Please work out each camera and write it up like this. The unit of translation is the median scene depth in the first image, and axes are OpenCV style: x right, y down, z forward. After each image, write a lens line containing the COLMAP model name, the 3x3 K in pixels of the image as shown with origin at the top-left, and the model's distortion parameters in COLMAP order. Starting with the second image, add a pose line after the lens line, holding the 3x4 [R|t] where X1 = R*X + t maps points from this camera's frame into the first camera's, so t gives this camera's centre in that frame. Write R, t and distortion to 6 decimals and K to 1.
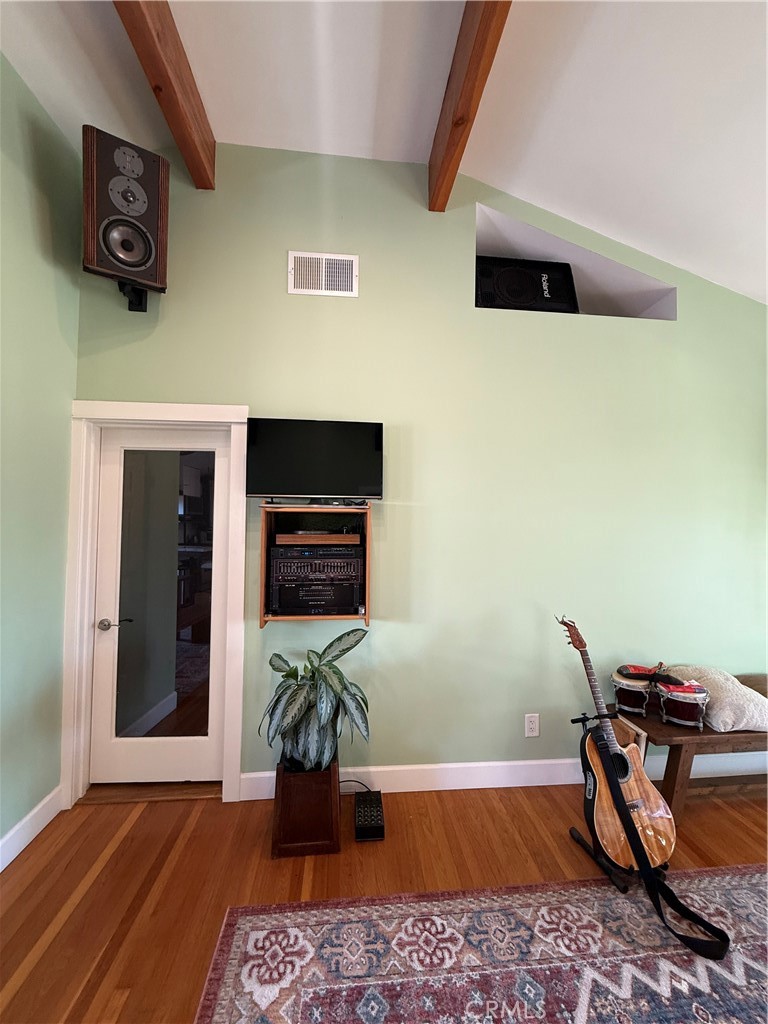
lens RADIAL K [[406.0, 0, 385.4], [0, 406.0, 506.9], [0, 0, 1]] dist [0.001617, -0.000704]
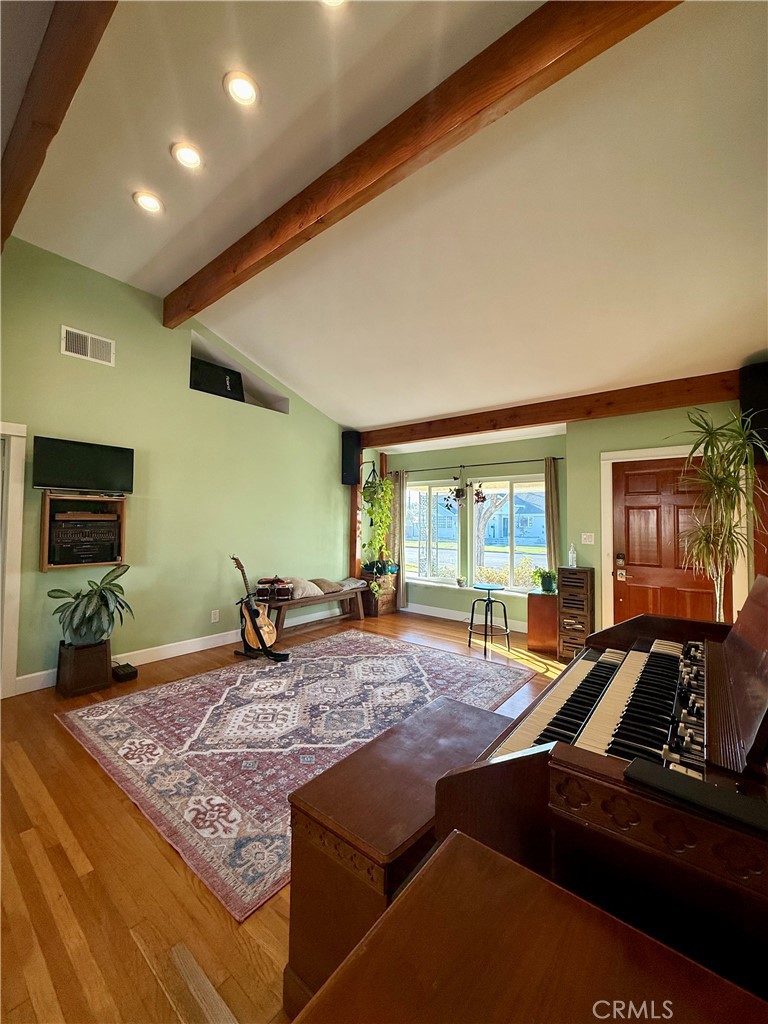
lens RADIAL K [[406.0, 0, 384.0], [0, 406.0, 506.9], [0, 0, 1]] dist [0.001617, -0.000704]
pose [[0.705435, 0.021757, 0.708441, -0.482546], [-0.024341, 0.999683, -0.006463, 0.022236], [-0.708357, -0.012685, 0.705740, -0.979746]]
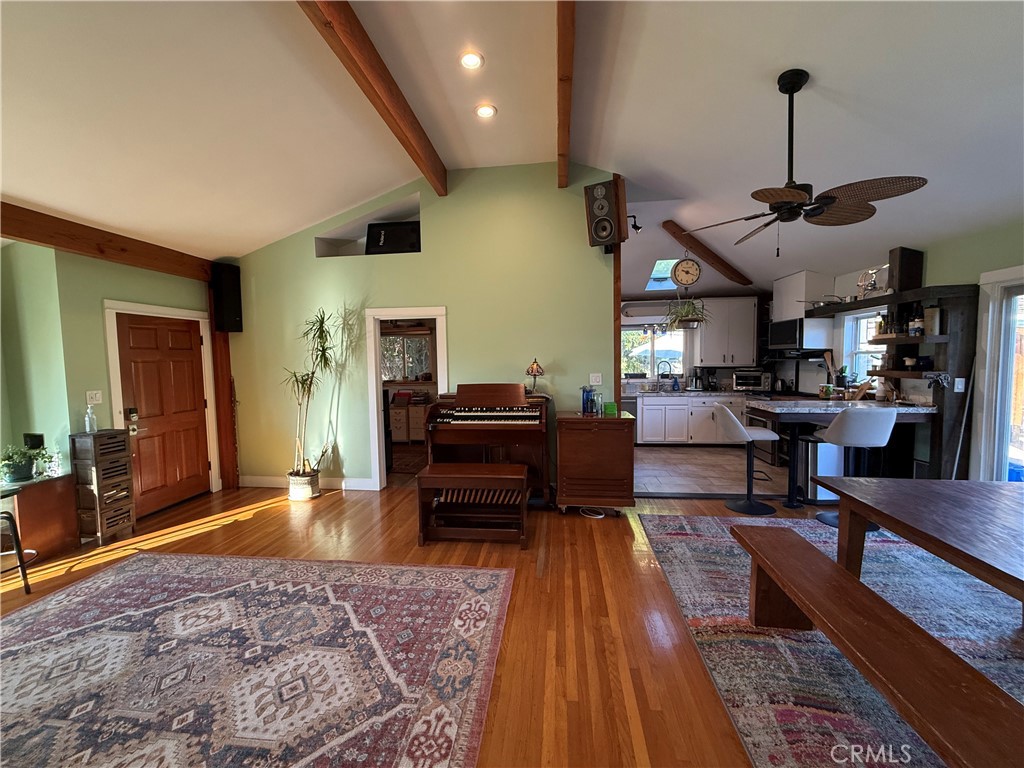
lens RADIAL K [[406.0, 0, 509.5], [0, 406.0, 383.2], [0, 0, 1]] dist [0.001617, -0.000704]
pose [[-0.975412, -0.009889, 0.220168, -0.445182], [-0.002317, 0.999398, 0.034622, 0.018009], [-0.220378, 0.033261, -0.974847, 0.966364]]
